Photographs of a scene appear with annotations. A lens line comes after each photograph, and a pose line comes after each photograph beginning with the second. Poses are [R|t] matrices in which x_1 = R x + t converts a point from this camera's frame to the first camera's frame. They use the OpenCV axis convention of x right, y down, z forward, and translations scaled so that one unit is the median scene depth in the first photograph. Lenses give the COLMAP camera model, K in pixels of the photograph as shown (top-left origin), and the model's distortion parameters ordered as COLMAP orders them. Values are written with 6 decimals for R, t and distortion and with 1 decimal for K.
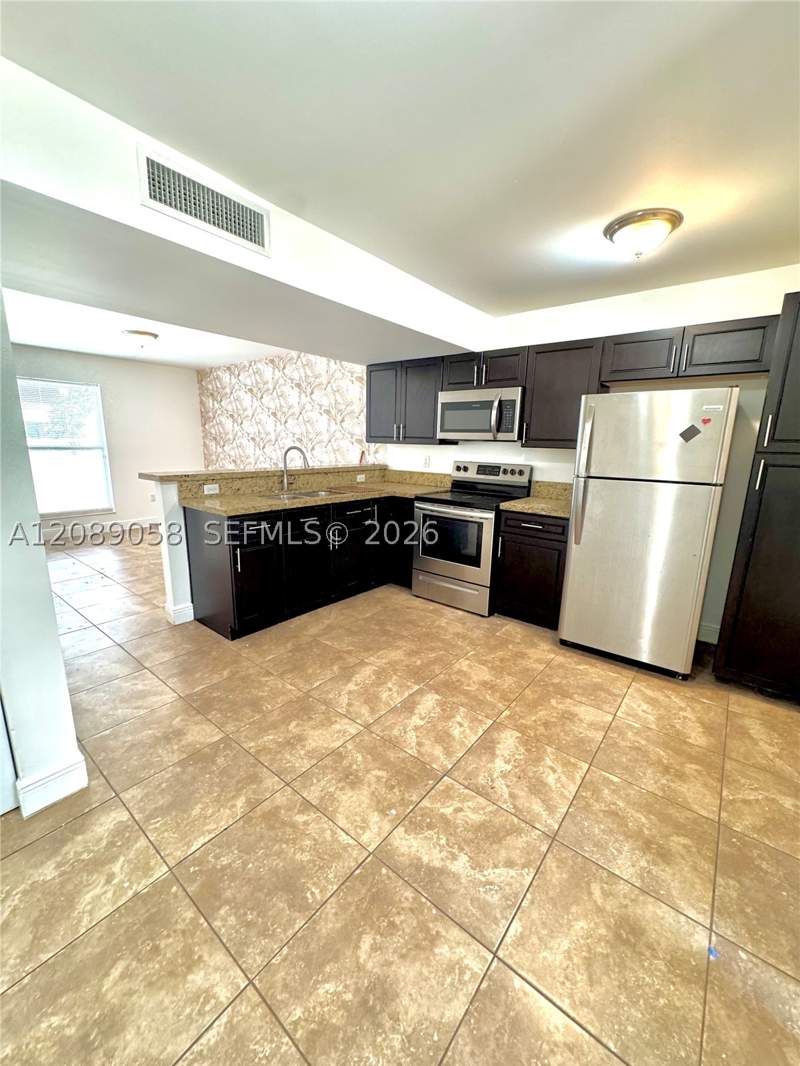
lens RADIAL K [[425.6, 0, 400.0], [0, 425.6, 533.0], [0, 0, 1]] dist [-0.000571, 0.000591]
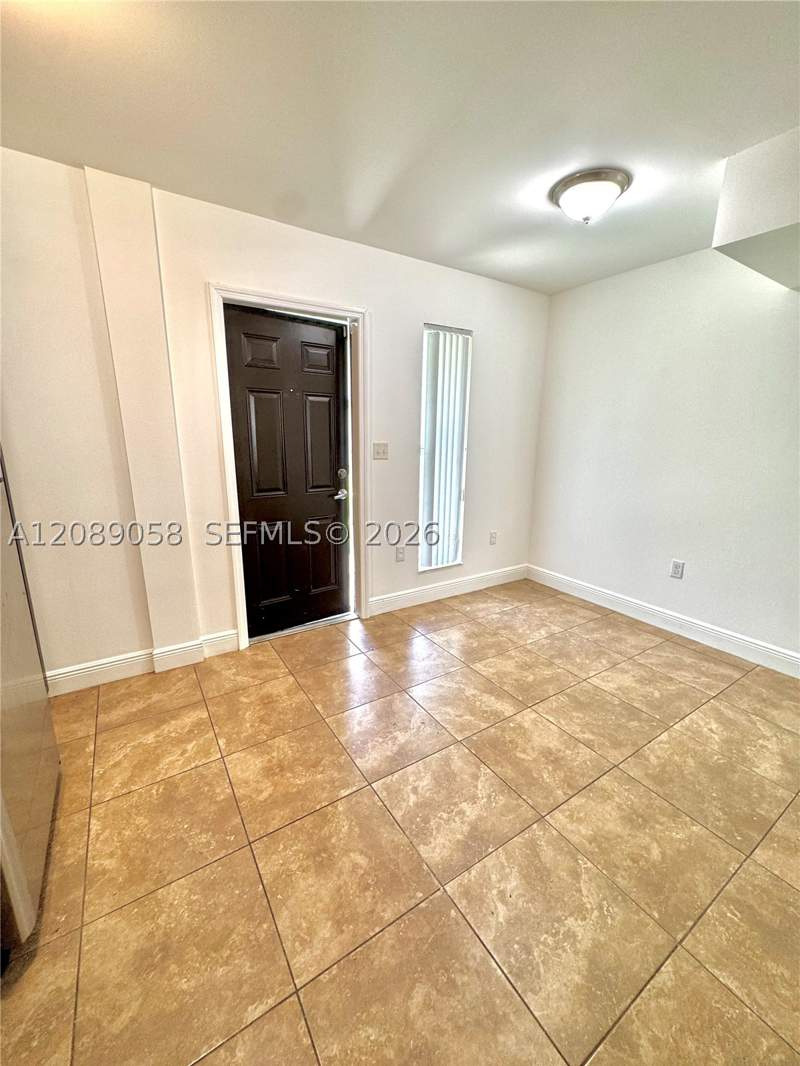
lens RADIAL K [[425.6, 0, 400.0], [0, 425.6, 533.0], [0, 0, 1]] dist [-0.000571, 0.000591]
pose [[-0.947648, -0.106496, 0.301034, -0.016961], [0.035431, 0.901857, 0.430580, -0.332494], [-0.317345, 0.418704, -0.850870, 1.579784]]
